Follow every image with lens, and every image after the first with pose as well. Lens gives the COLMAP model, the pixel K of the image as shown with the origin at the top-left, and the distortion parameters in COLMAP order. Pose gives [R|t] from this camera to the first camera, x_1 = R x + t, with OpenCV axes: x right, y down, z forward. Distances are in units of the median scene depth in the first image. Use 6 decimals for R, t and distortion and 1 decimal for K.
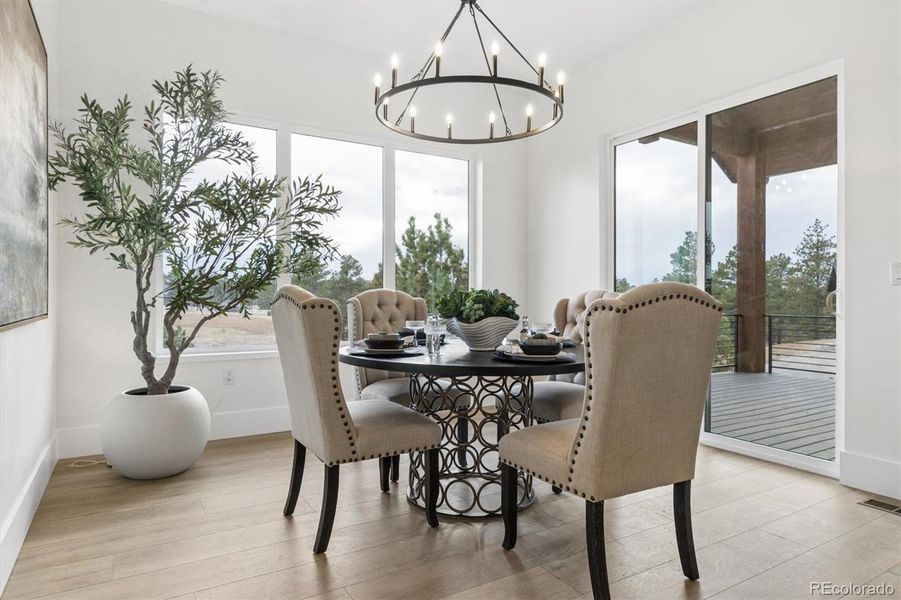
lens RADIAL K [[541.8, 0, 454.4], [0, 541.8, 297.4], [0, 0, 1]] dist [0.009816, 0.001795]
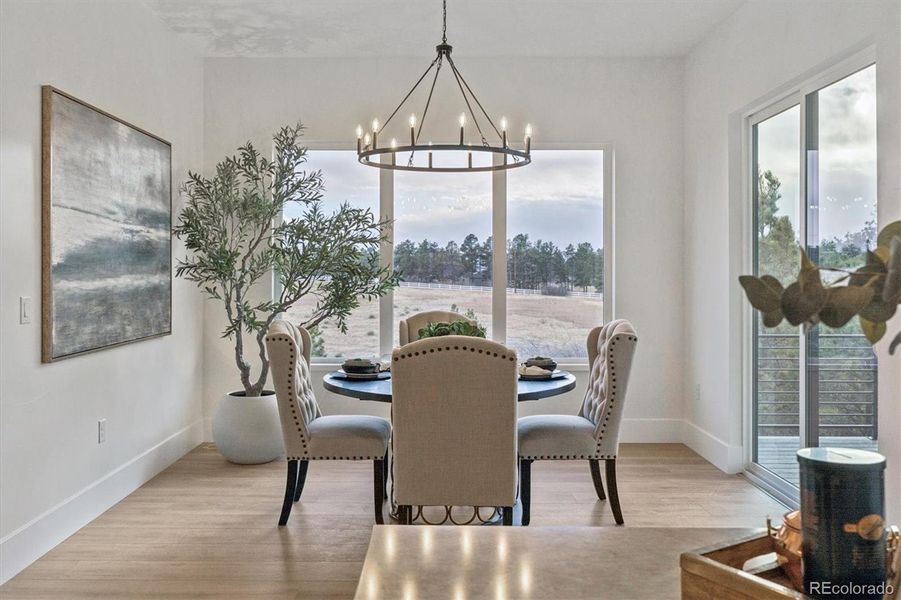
lens RADIAL K [[767.5, 0, 421.1], [0, 767.5, 279.2], [0, 0, 1]] dist [-0.001016, 0.001460]
pose [[0.859955, -0.001953, -0.510366, 0.677848], [0.002165, 0.999998, -0.000179, -0.087080], [0.510365, -0.000951, 0.859957, -0.297223]]
